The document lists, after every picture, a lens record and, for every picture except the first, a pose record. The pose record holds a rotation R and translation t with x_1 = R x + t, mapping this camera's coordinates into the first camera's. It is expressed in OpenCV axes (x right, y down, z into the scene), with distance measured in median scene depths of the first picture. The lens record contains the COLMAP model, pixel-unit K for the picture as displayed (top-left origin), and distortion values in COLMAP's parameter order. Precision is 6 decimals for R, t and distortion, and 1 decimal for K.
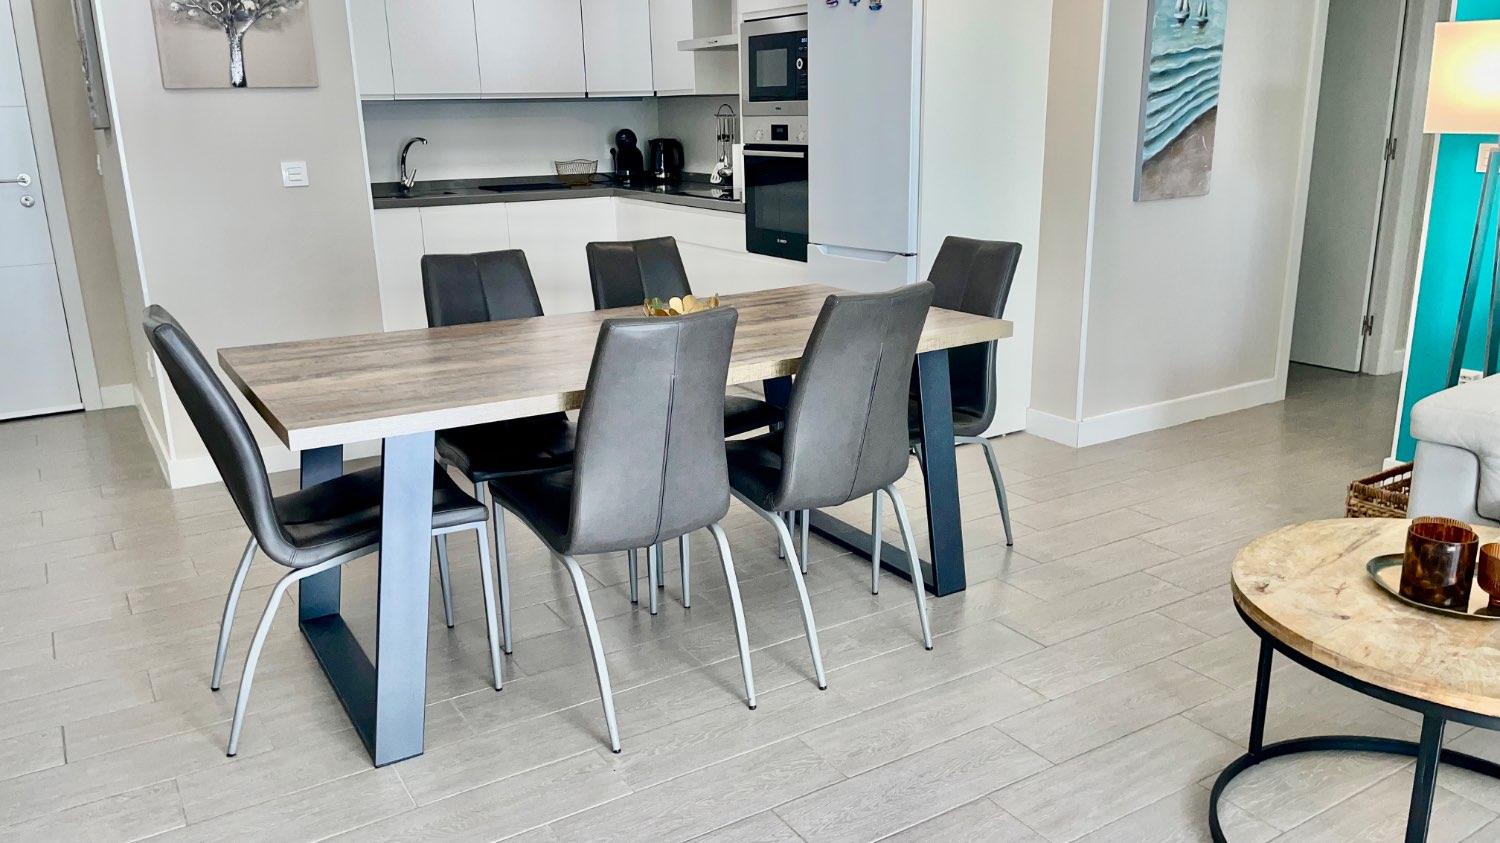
lens RADIAL K [[1139.6, 0, 742.1], [0, 1139.6, 429.2], [0, 0, 1]] dist [0.073595, -0.075905]
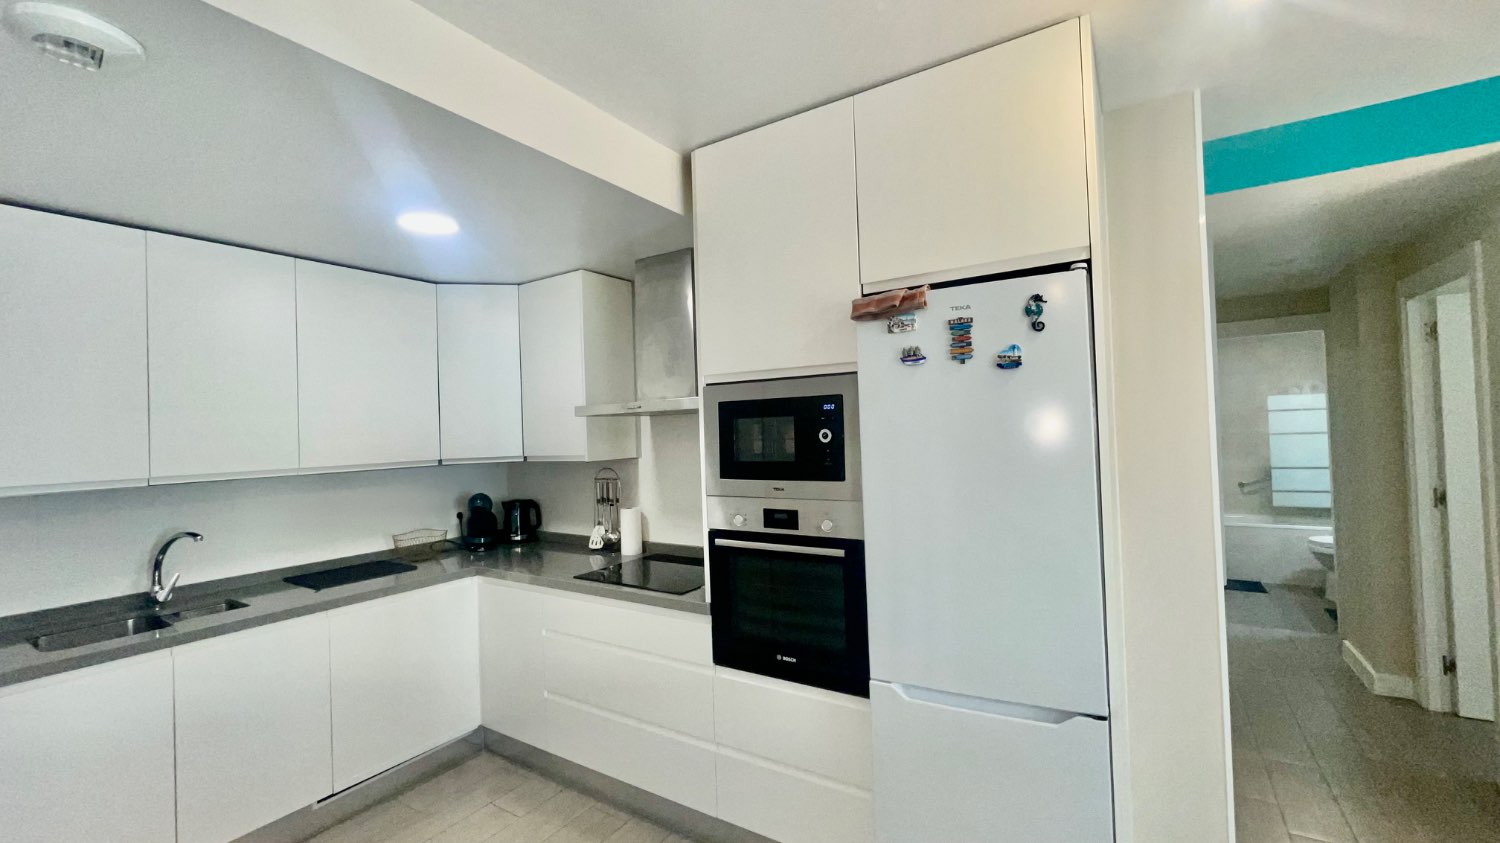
lens RADIAL K [[607.7, 0, 745.7], [0, 607.7, 421.2], [0, 0, 1]] dist [-0.004116, -0.000199]
pose [[0.901843, -0.002520, 0.432056, -0.204085], [0.130899, 0.954580, -0.267662, -0.267901], [-0.411758, 0.297945, 0.861211, 0.794752]]
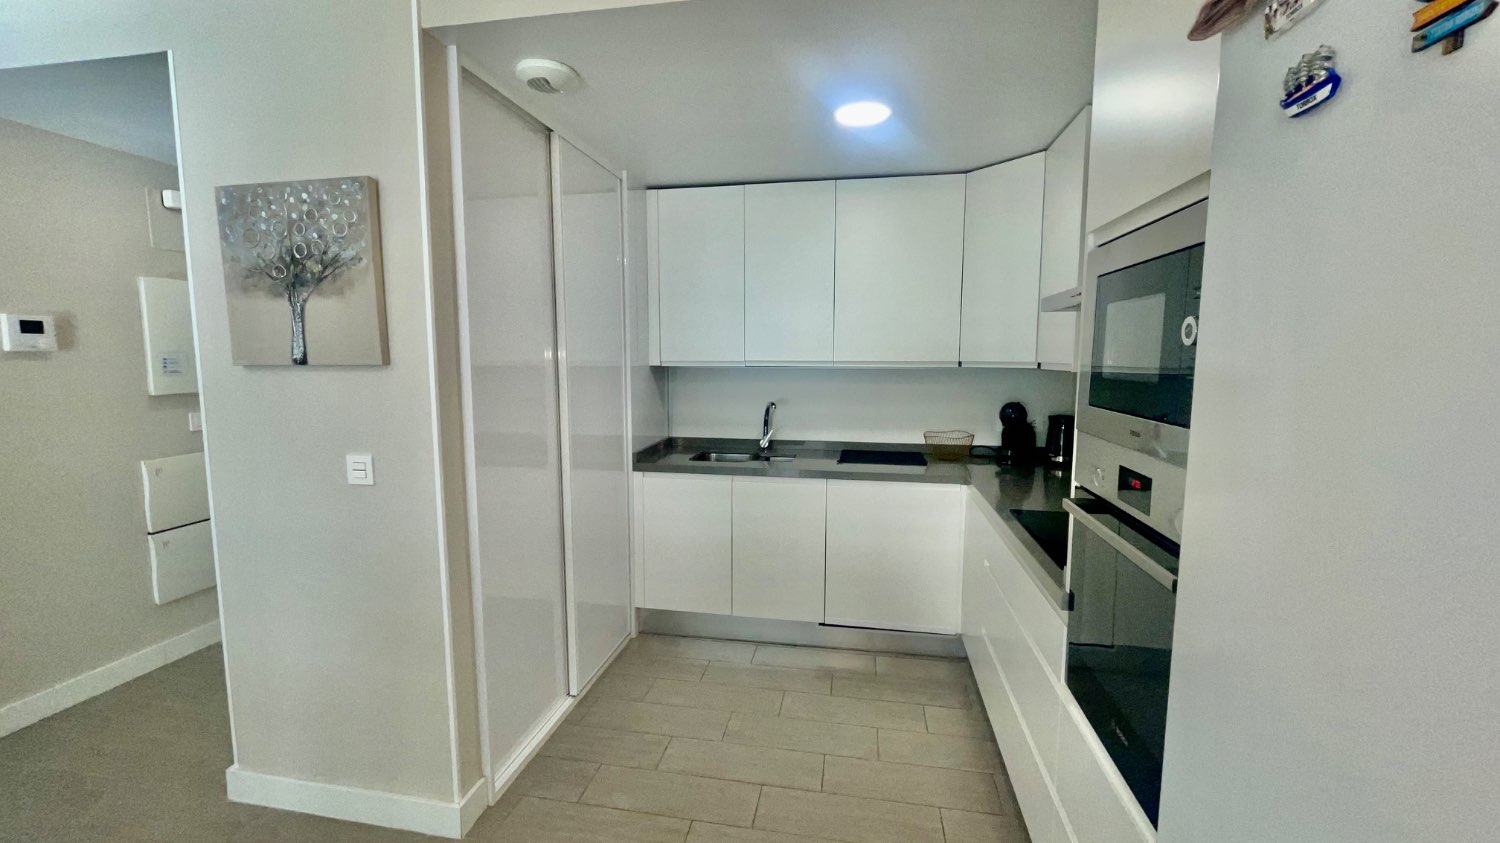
lens RADIAL K [[607.7, 0, 750.3], [0, 607.7, 420.0], [0, 0, 1]] dist [-0.004116, -0.000199]
pose [[0.740093, 0.094391, -0.665848, 0.091626], [-0.198426, 0.976671, -0.082098, -0.295524], [0.642565, 0.192882, 0.741557, 0.925980]]
